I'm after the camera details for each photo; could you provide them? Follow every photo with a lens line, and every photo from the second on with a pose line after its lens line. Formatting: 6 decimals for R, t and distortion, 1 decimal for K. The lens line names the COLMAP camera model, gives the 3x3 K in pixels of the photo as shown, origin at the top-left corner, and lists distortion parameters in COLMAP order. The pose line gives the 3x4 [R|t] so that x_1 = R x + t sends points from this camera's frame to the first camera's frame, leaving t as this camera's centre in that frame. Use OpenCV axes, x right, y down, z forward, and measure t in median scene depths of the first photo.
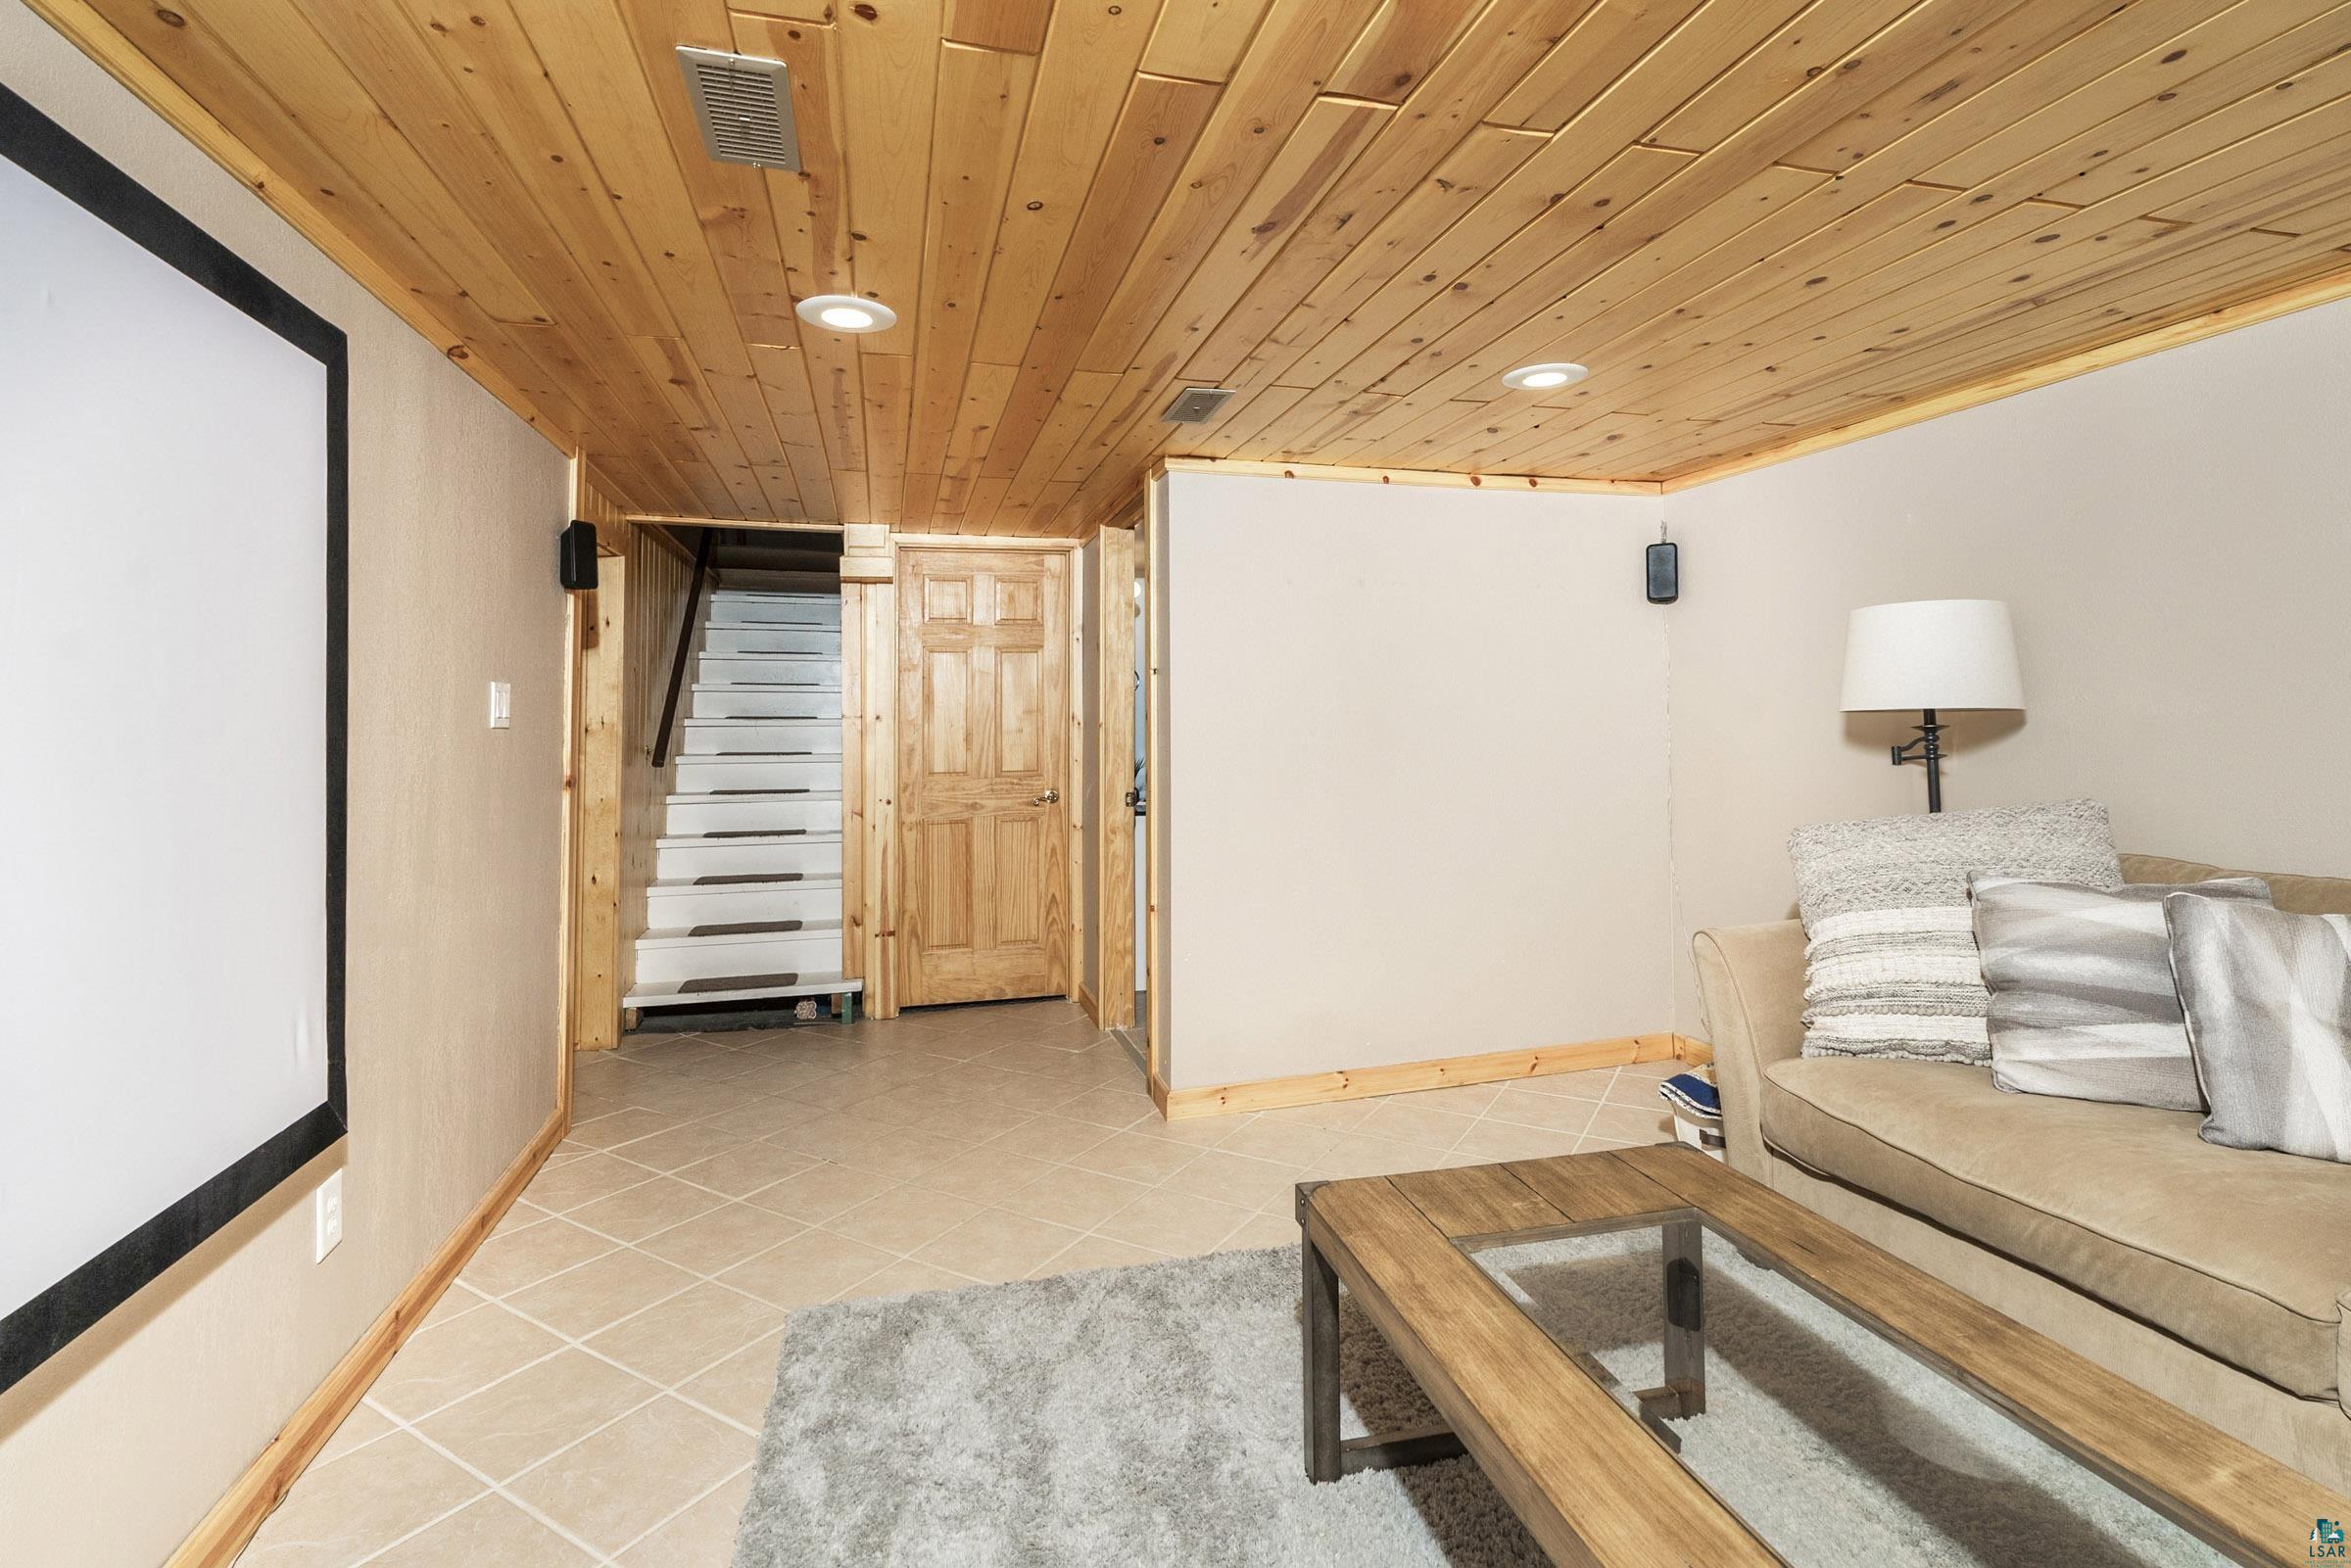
lens RADIAL K [[1068.1, 0, 1170.4], [0, 1068.1, 684.7], [0, 0, 1]] dist [0.000215, 0.000062]
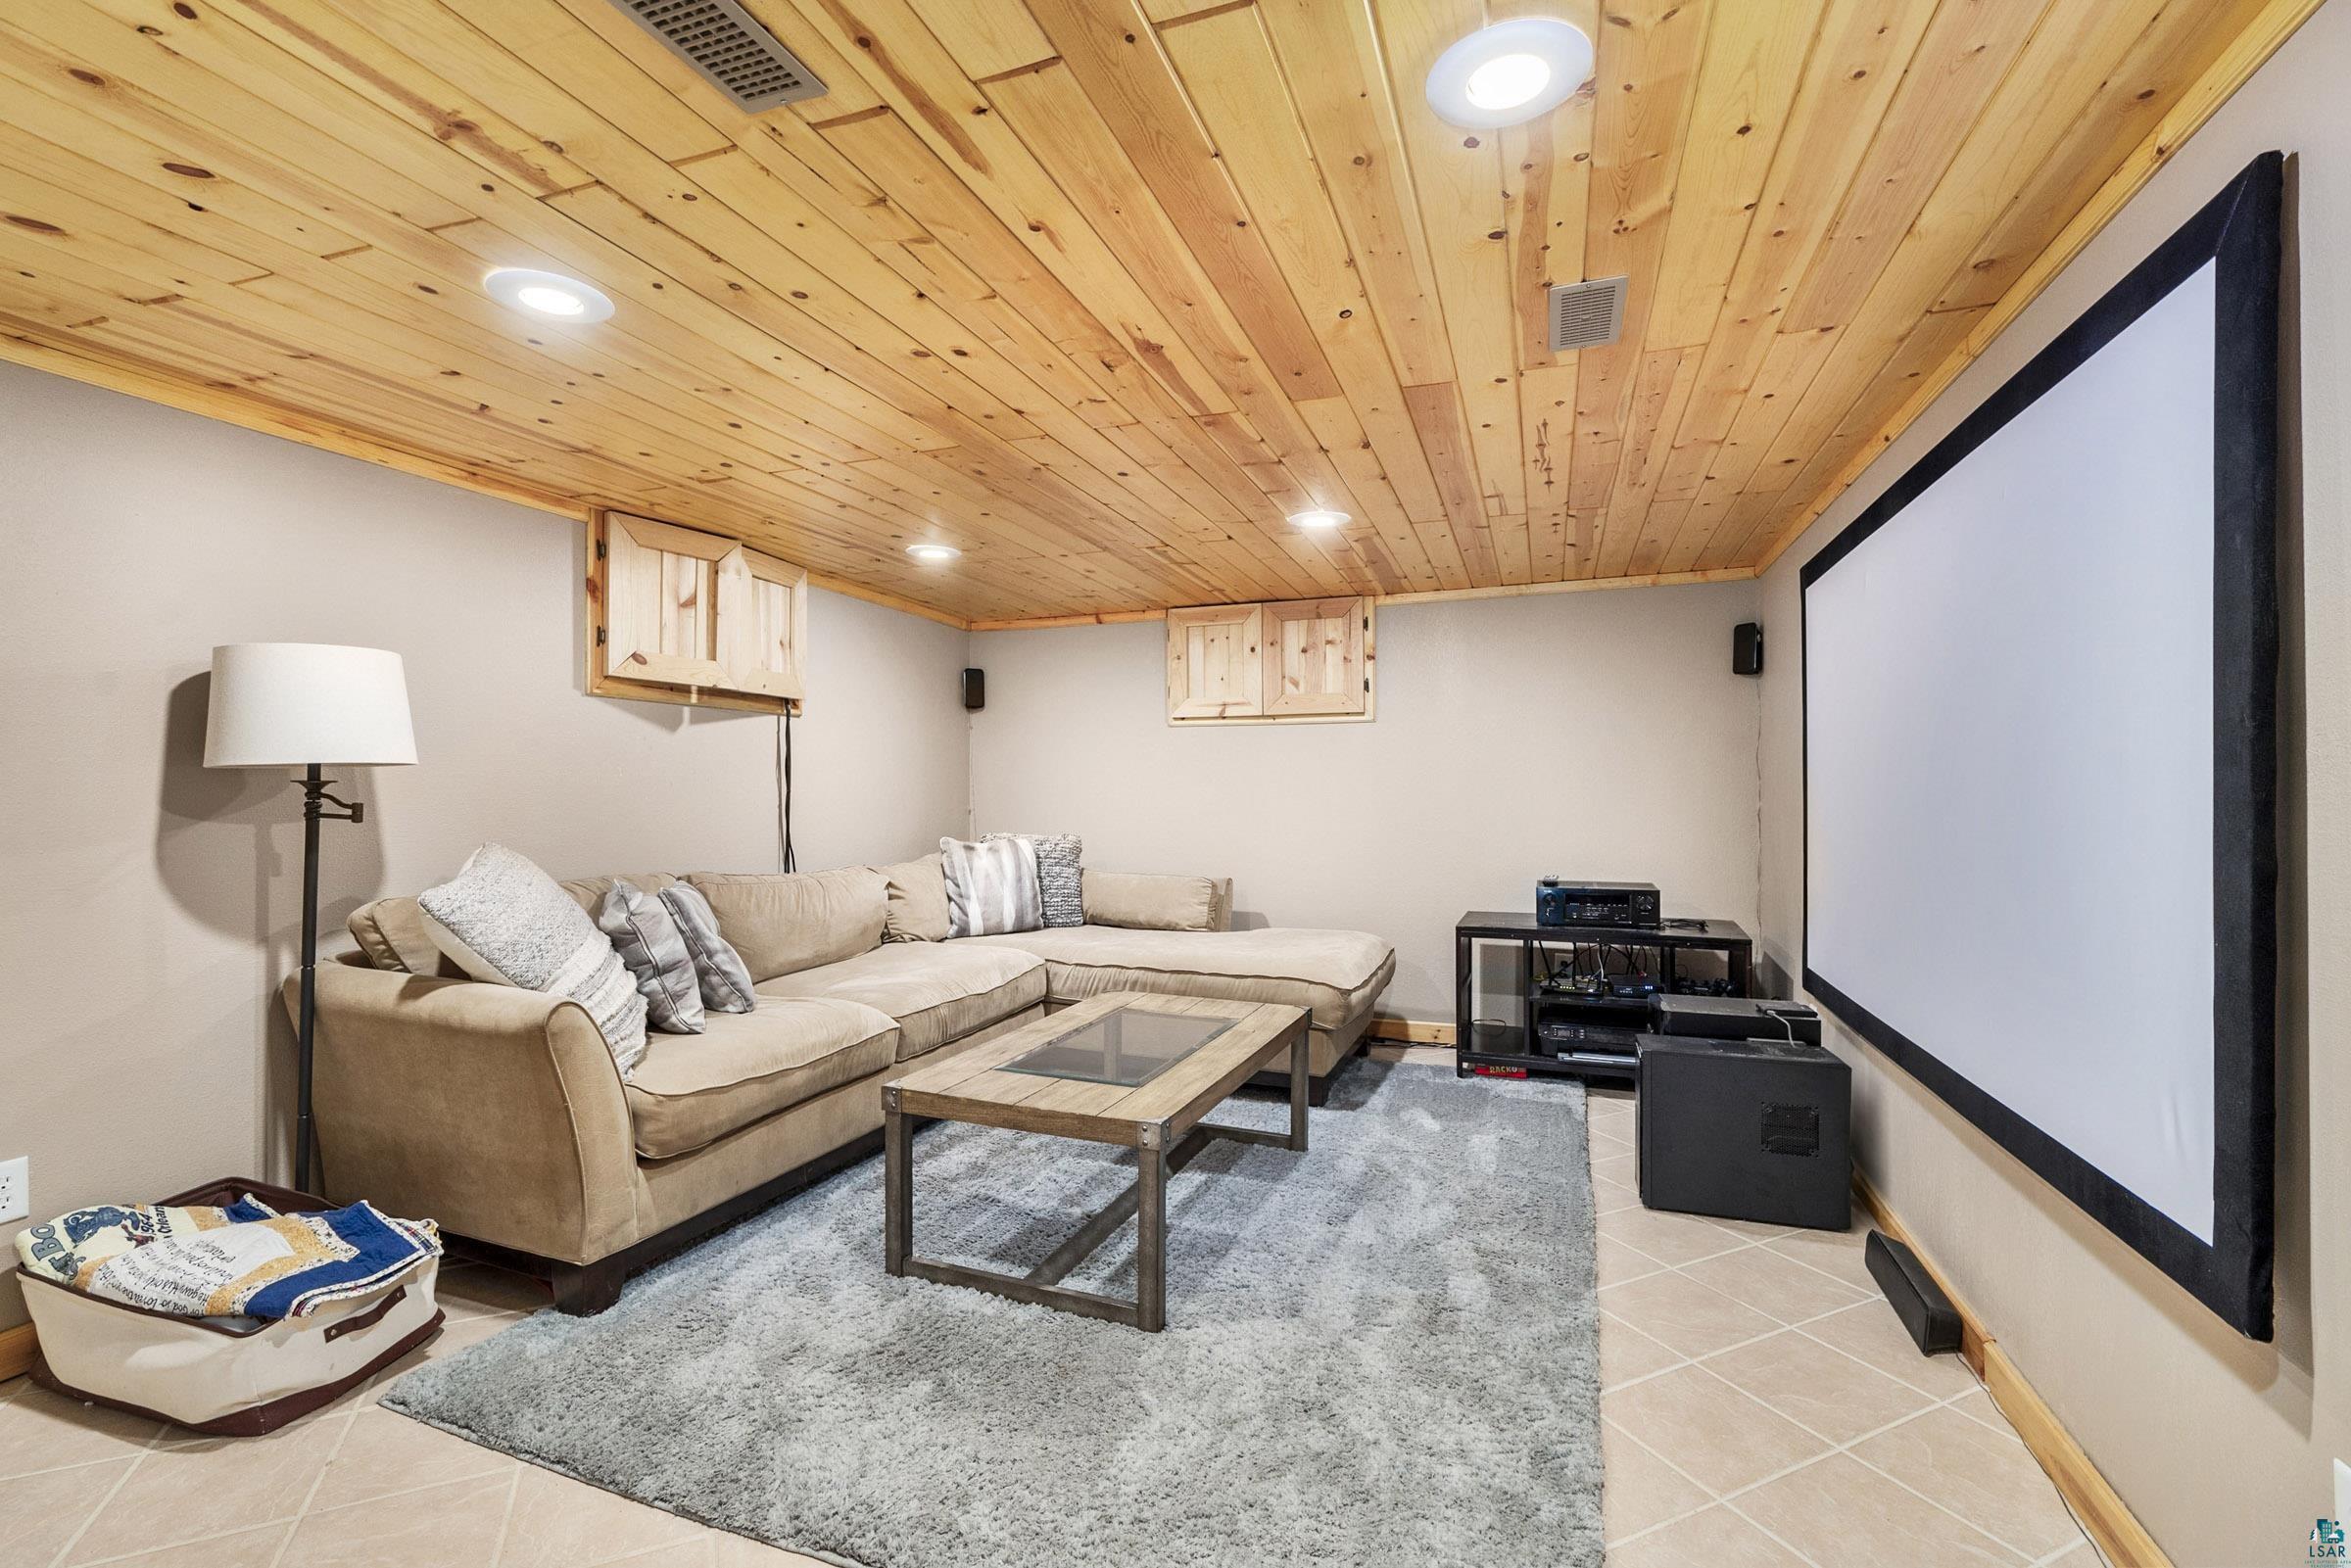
lens RADIAL K [[1068.1, 0, 1167.2], [0, 1068.1, 792.3], [0, 0, 1]] dist [0.000215, 0.000062]
pose [[-0.820521, 0.010233, 0.571525, -0.494016], [-0.010863, 0.999380, -0.033488, 0.085276], [-0.571513, -0.033686, -0.819901, 1.619605]]
